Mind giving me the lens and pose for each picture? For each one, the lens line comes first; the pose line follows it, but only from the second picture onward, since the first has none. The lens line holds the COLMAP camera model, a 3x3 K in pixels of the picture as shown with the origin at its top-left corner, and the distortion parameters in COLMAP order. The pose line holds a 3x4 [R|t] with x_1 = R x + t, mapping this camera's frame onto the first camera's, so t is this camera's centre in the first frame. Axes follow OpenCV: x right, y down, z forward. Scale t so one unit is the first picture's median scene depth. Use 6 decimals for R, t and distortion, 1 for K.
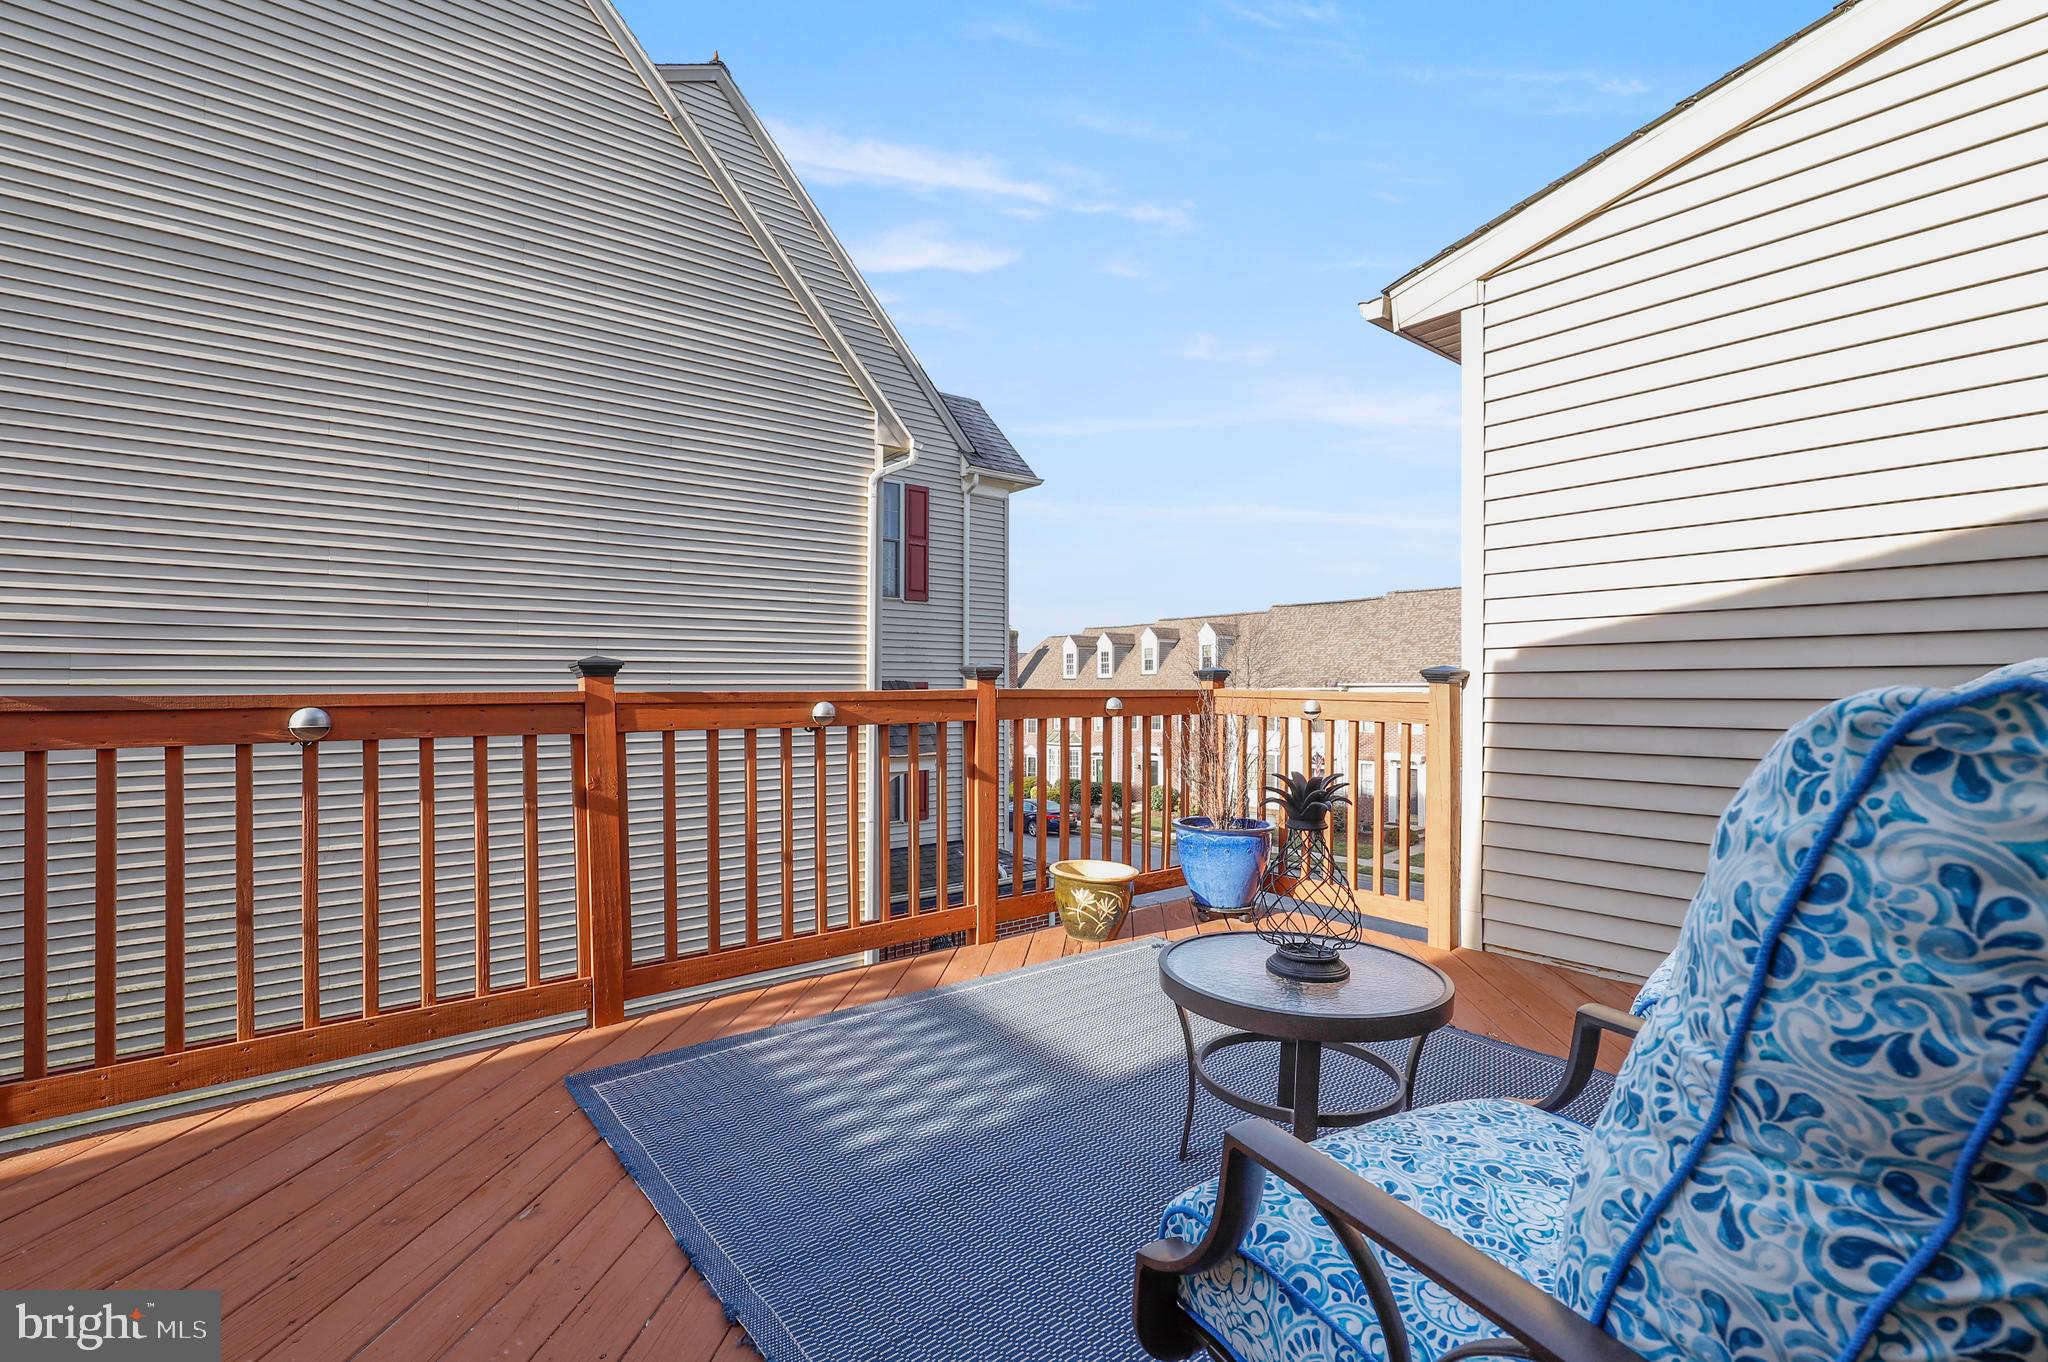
lens RADIAL K [[930.1, 0, 1019.2], [0, 930.1, 739.5], [0, 0, 1]] dist [0.002999, -0.000236]
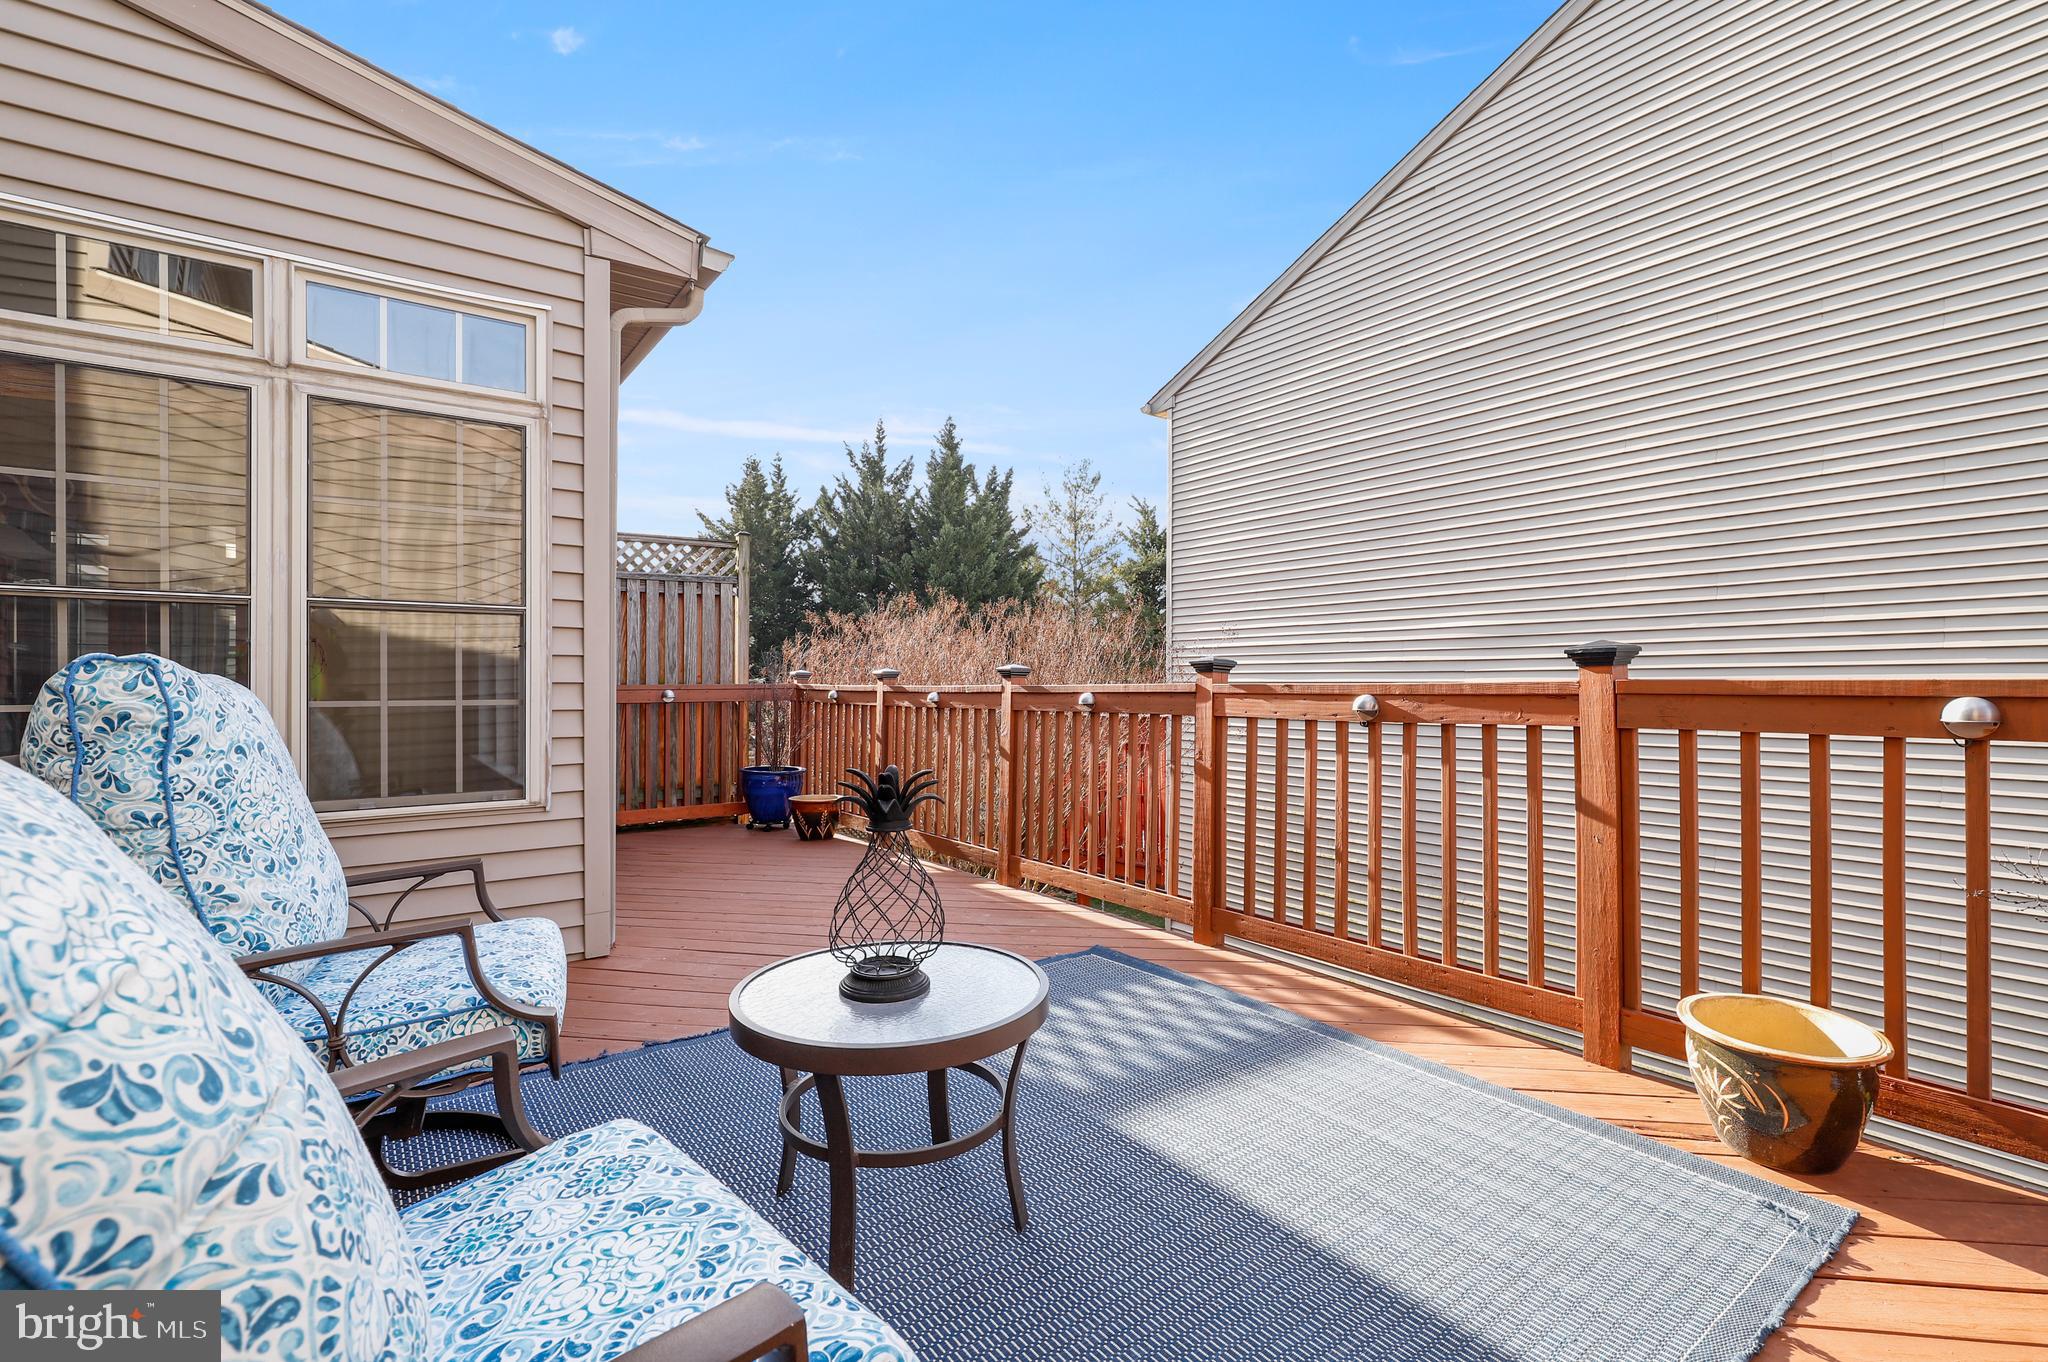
lens RADIAL K [[930.1, 0, 1025.5], [0, 930.1, 676.9], [0, 0, 1]] dist [0.002999, -0.000236]
pose [[-0.051253, -0.007004, -0.998661, 0.666541], [-0.047667, 0.998853, -0.004559, -0.034559], [0.997548, 0.047369, -0.051528, 0.632810]]
